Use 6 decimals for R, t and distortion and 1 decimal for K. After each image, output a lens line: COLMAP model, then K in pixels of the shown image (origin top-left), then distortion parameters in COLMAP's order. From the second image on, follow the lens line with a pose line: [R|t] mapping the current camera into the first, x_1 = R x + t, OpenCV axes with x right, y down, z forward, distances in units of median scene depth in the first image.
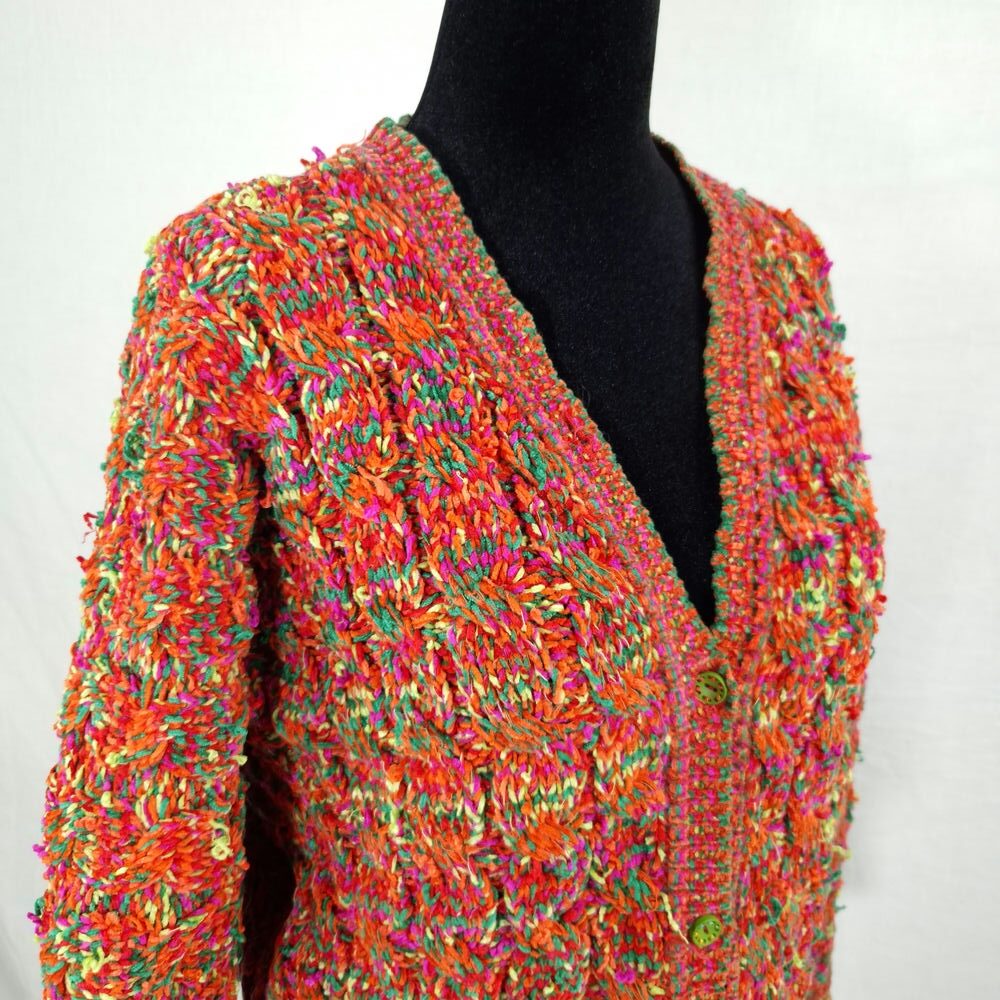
lens RADIAL K [[957.3, 0, 498.4], [0, 957.3, 494.2], [0, 0, 1]] dist [0.027793, 0.000000]
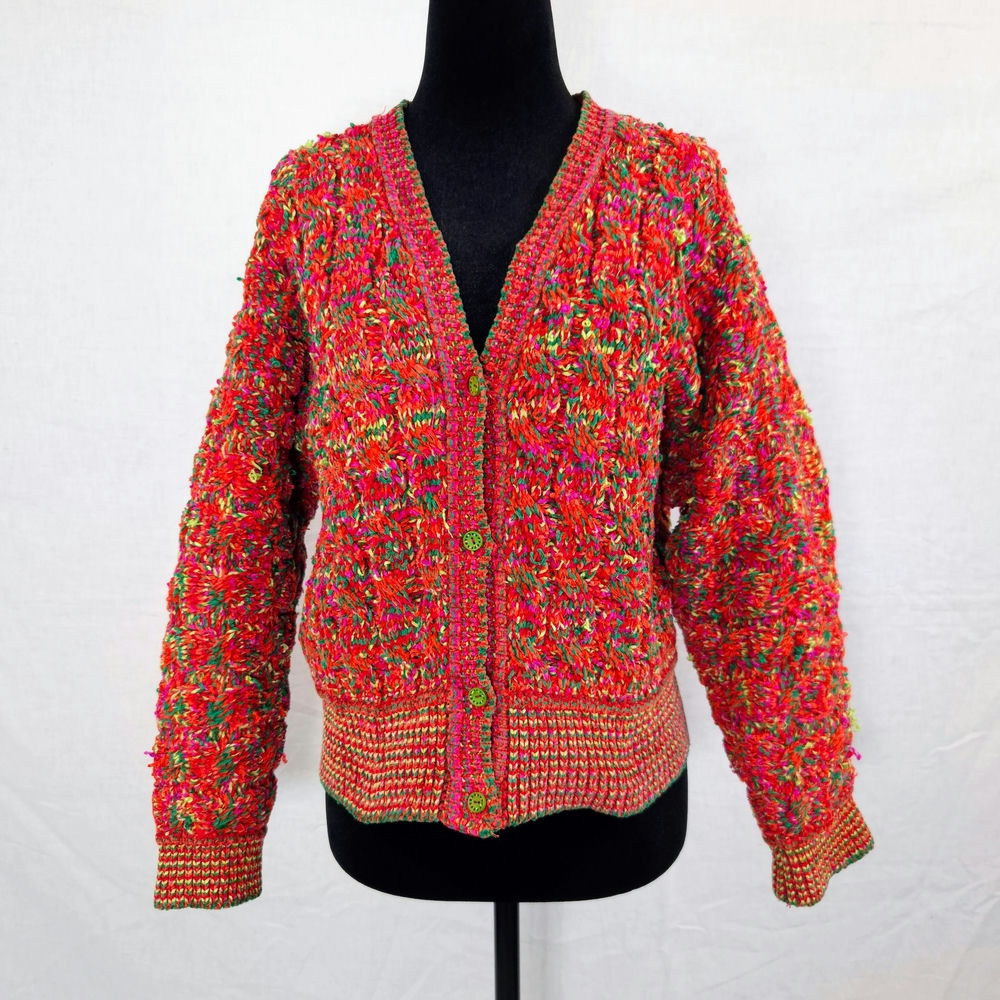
lens RADIAL K [[957.3, 0, 501.1], [0, 957.3, 502.3], [0, 0, 1]] dist [0.027793, 0.000000]
pose [[0.880074, 0.066086, -0.470215, 1.071244], [-0.121616, 0.988608, -0.088678, 0.549391], [0.458998, 0.135229, 0.878085, -0.447415]]
